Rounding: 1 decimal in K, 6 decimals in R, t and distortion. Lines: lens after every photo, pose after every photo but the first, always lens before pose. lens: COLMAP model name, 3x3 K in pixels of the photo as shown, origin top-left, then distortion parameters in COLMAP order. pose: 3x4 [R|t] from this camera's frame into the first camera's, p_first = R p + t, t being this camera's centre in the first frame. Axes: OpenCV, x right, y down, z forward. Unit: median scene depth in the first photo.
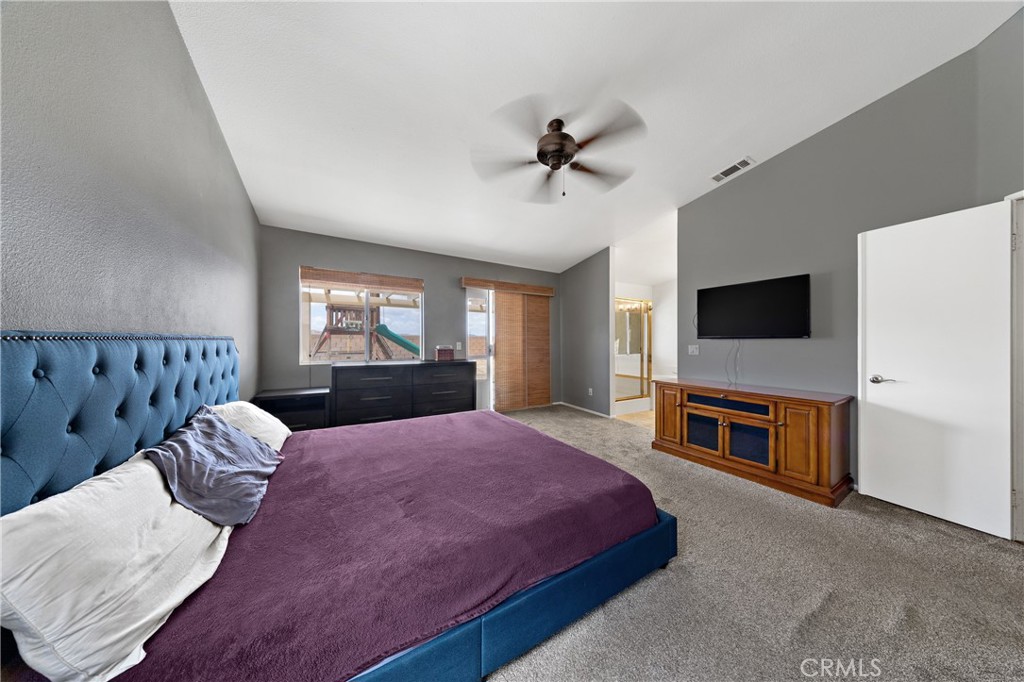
lens RADIAL K [[294.9, 0, 512.0], [0, 294.9, 341.0], [0, 0, 1]] dist [0.000025, -0.000001]
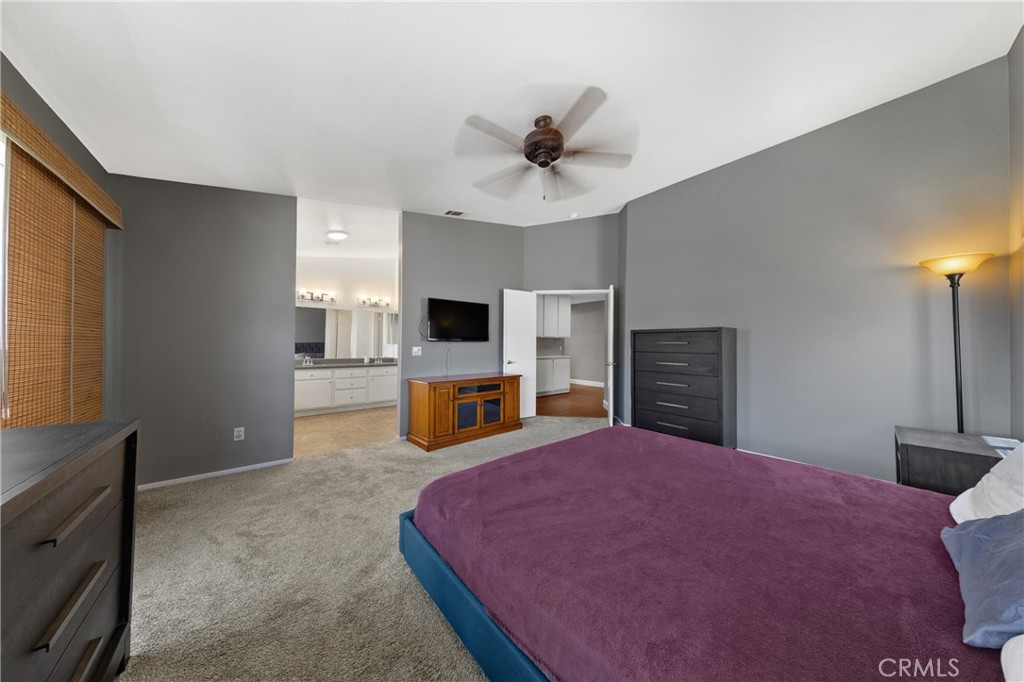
lens RADIAL K [[299.6, 0, 512.0], [0, 299.6, 341.0], [0, 0, 1]] dist [-0.000077, -0.000026]
pose [[-0.157344, 0.010476, 0.987488, -0.518316], [-0.002850, 0.999935, -0.011062, 0.003401], [-0.987540, -0.004555, -0.157303, 0.813626]]
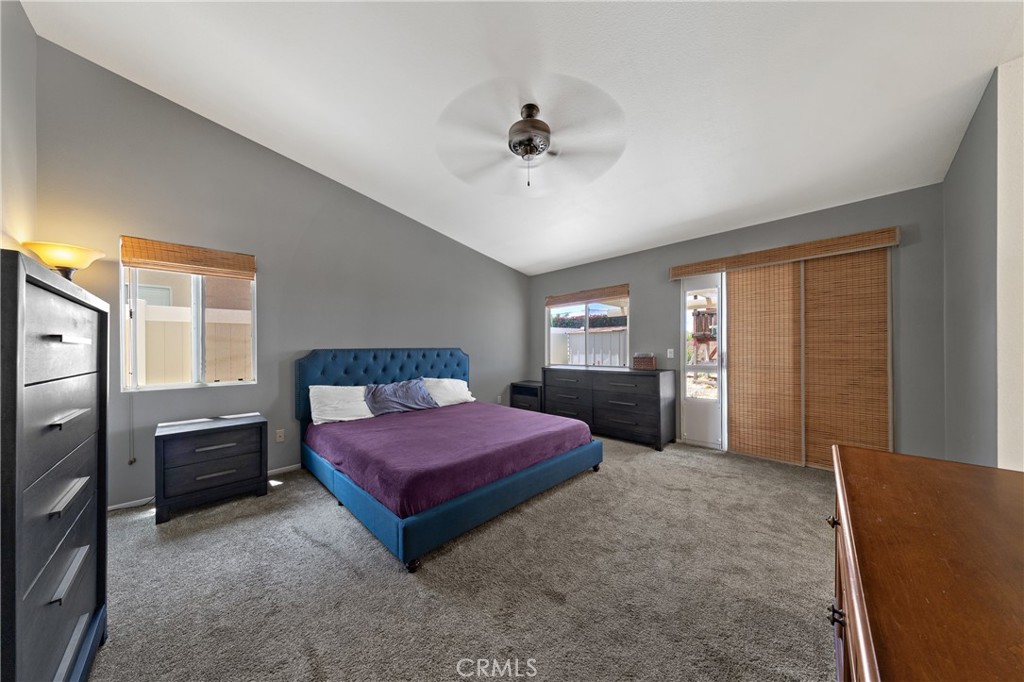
lens RADIAL K [[317.7, 0, 510.5], [0, 317.7, 352.2], [0, 0, 1]] dist [-0.000120, -0.000009]
pose [[0.236827, -0.002440, -0.971549, 0.720060], [0.010686, 0.999943, 0.000094, 0.010953], [0.971493, -0.010404, 0.236840, 0.462202]]
